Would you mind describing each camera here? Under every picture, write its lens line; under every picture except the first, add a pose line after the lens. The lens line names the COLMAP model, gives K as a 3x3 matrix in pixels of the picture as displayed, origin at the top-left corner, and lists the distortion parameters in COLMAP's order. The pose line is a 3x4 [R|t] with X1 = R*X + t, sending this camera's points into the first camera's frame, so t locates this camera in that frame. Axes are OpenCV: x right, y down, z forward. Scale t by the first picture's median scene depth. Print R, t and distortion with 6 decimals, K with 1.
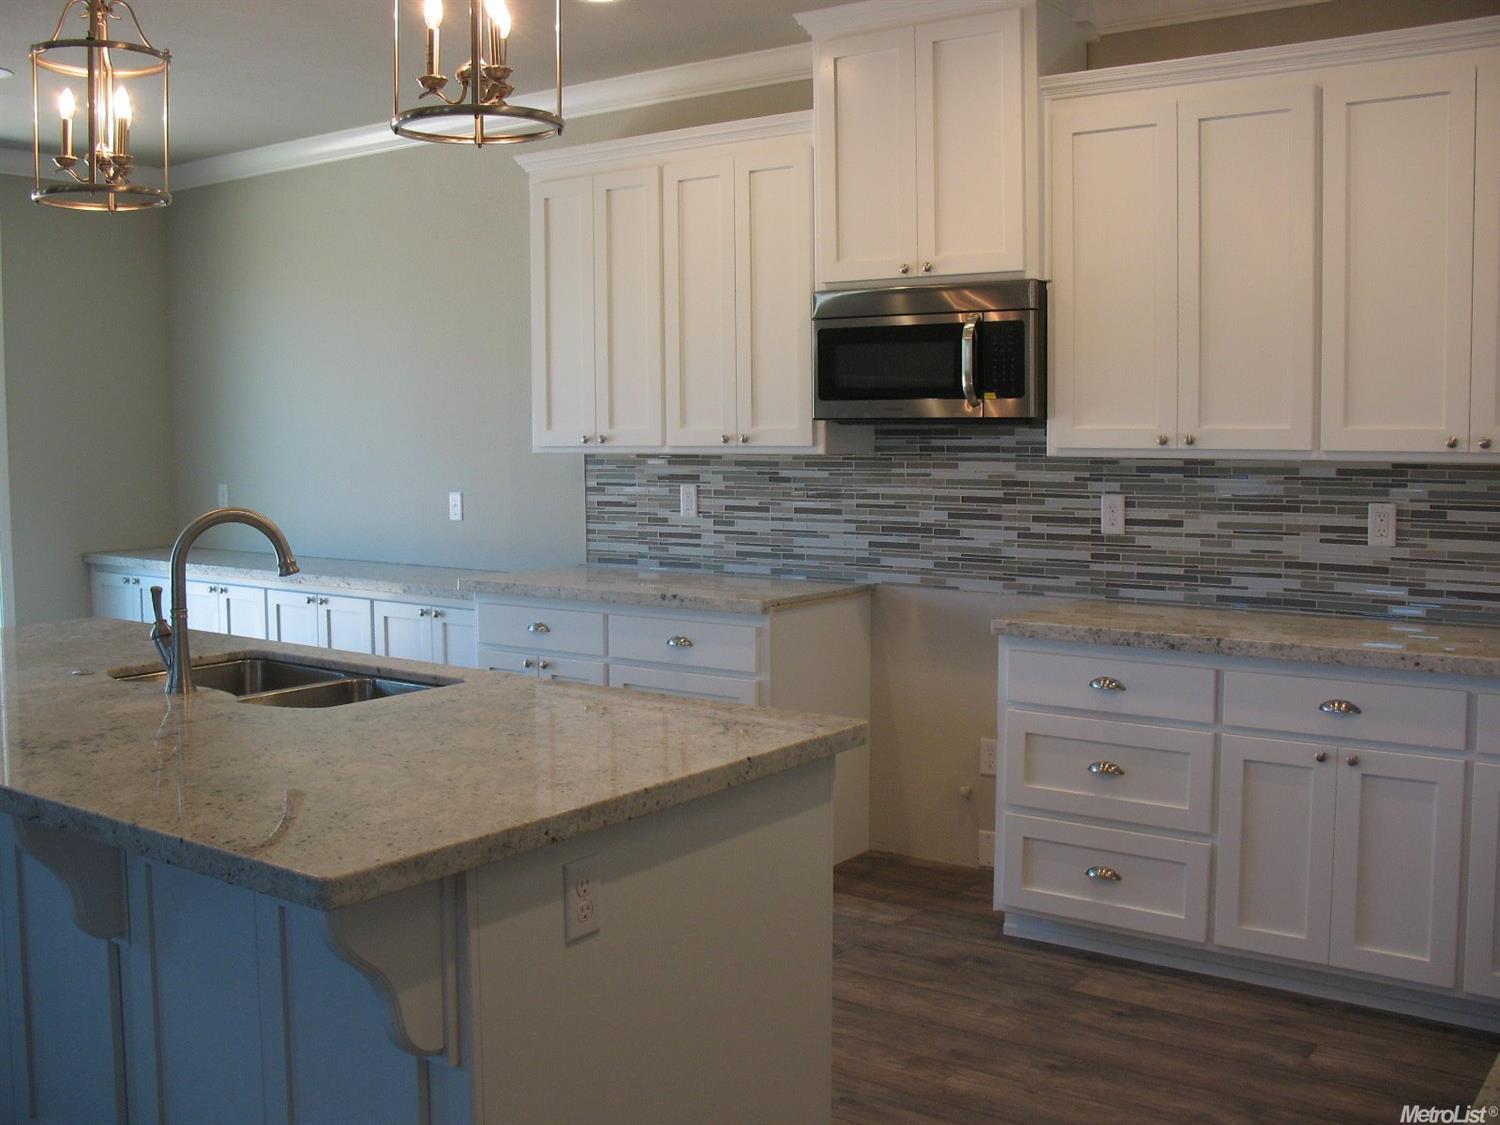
lens RADIAL K [[1542.8, 0, 728.2], [0, 1542.8, 555.9], [0, 0, 1]] dist [-0.186192, 0.227945]
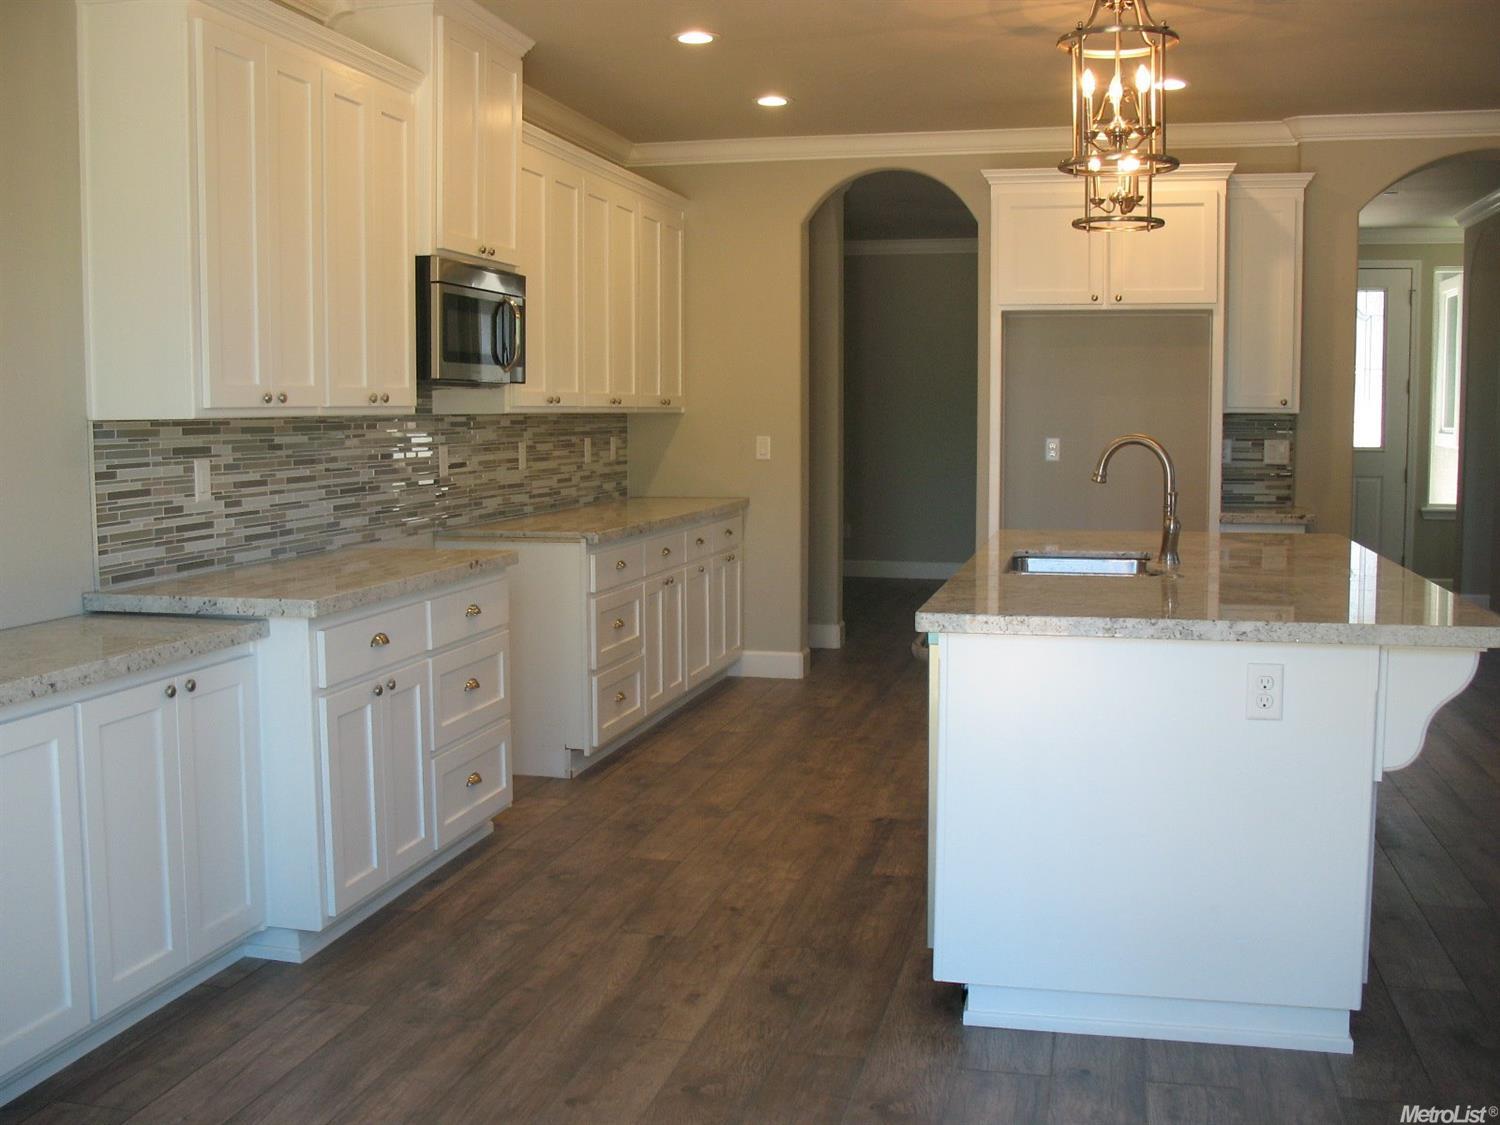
lens RADIAL K [[1542.8, 0, 728.2], [0, 1542.8, 555.9], [0, 0, 1]] dist [-0.186192, 0.227945]
pose [[-0.380177, -0.079448, 0.921495, -0.968277], [0.083204, 0.989327, 0.119623, -0.078348], [-0.921164, 0.122150, -0.369509, 1.213889]]
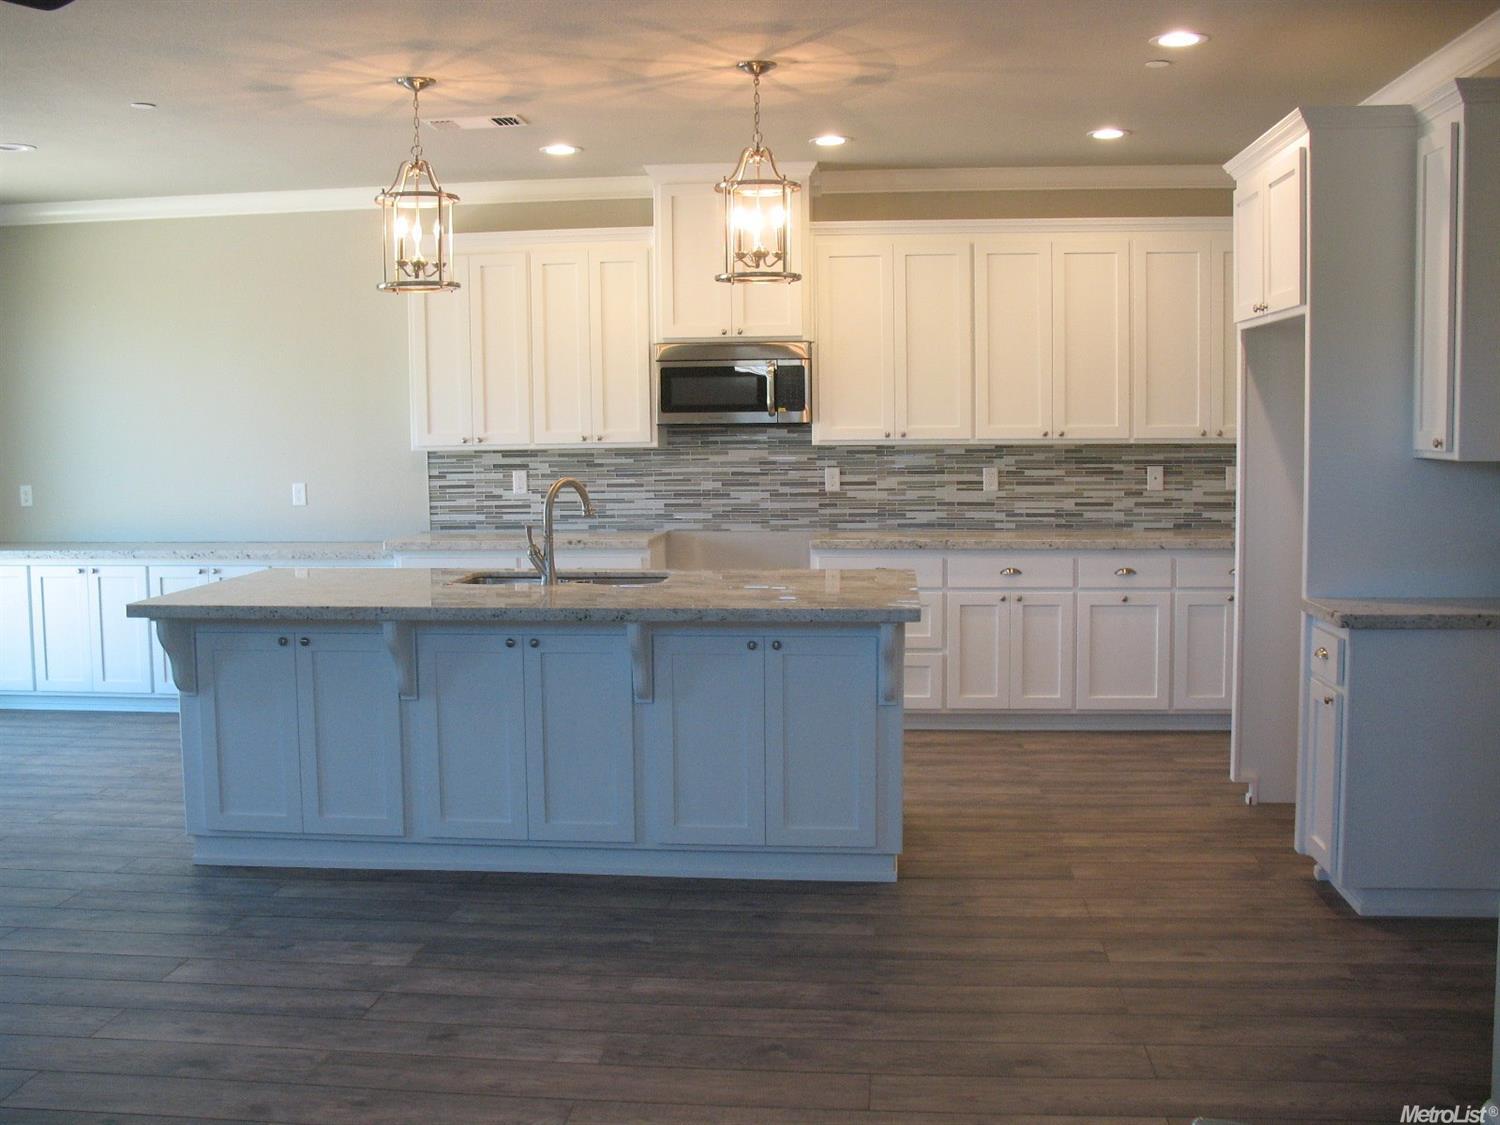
lens RADIAL K [[1542.8, 0, 728.2], [0, 1542.8, 555.9], [0, 0, 1]] dist [-0.186192, 0.227945]
pose [[0.864799, -0.049817, 0.499641, -0.672943], [0.049916, 0.998667, 0.013176, 0.027709], [-0.499631, 0.013545, 0.866132, -0.394669]]
